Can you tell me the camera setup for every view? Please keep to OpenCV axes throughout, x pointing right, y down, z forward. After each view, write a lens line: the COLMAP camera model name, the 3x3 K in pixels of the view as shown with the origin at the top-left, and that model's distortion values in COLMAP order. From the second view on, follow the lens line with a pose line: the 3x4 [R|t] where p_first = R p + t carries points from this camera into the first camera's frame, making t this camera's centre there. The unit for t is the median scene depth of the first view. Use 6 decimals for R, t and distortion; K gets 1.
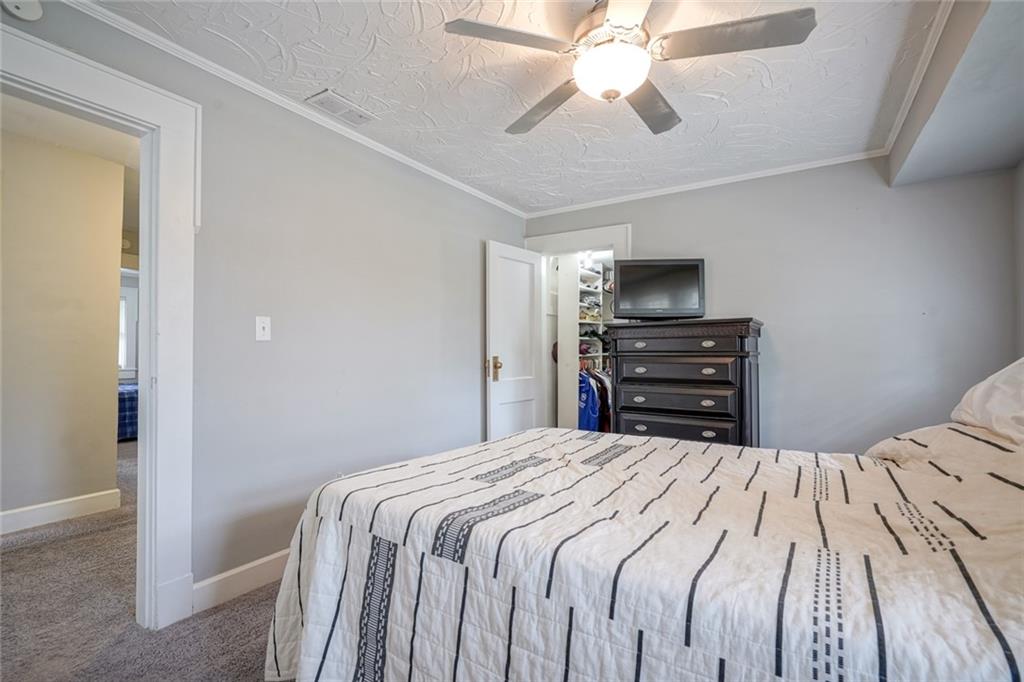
lens RADIAL K [[464.0, 0, 509.3], [0, 464.0, 349.1], [0, 0, 1]] dist [-0.004120, 0.002567]
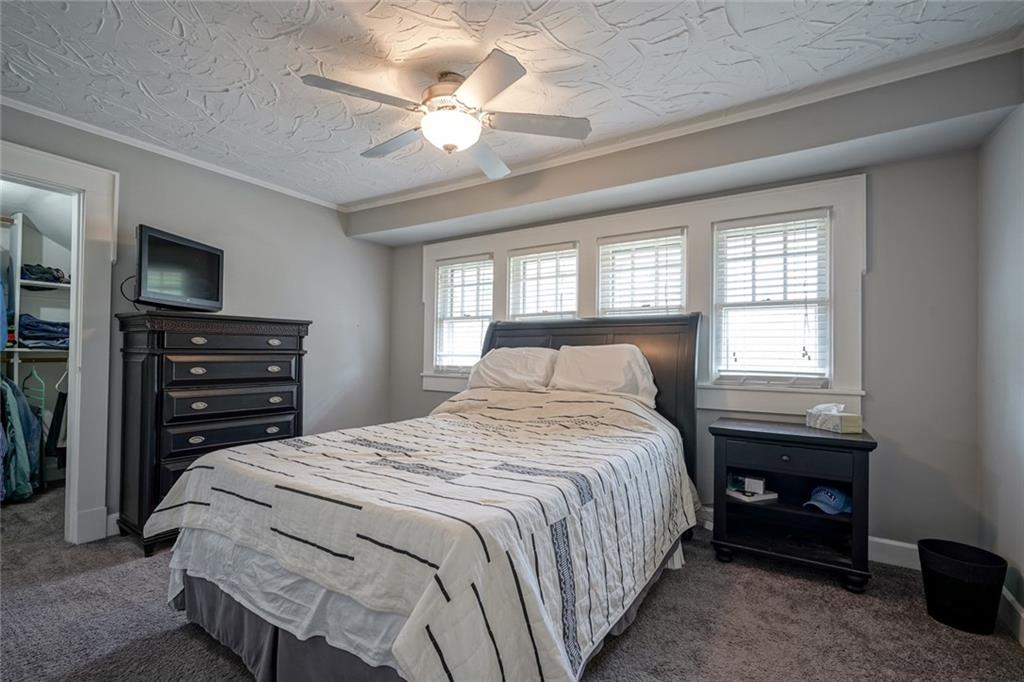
lens RADIAL K [[464.0, 0, 508.2], [0, 464.0, 344.4], [0, 0, 1]] dist [-0.004120, 0.002567]
pose [[0.008138, 0.020491, 0.999757, -0.598562], [-0.022107, 0.999549, -0.020307, 0.002917], [-0.999722, -0.021937, 0.008587, 0.477273]]
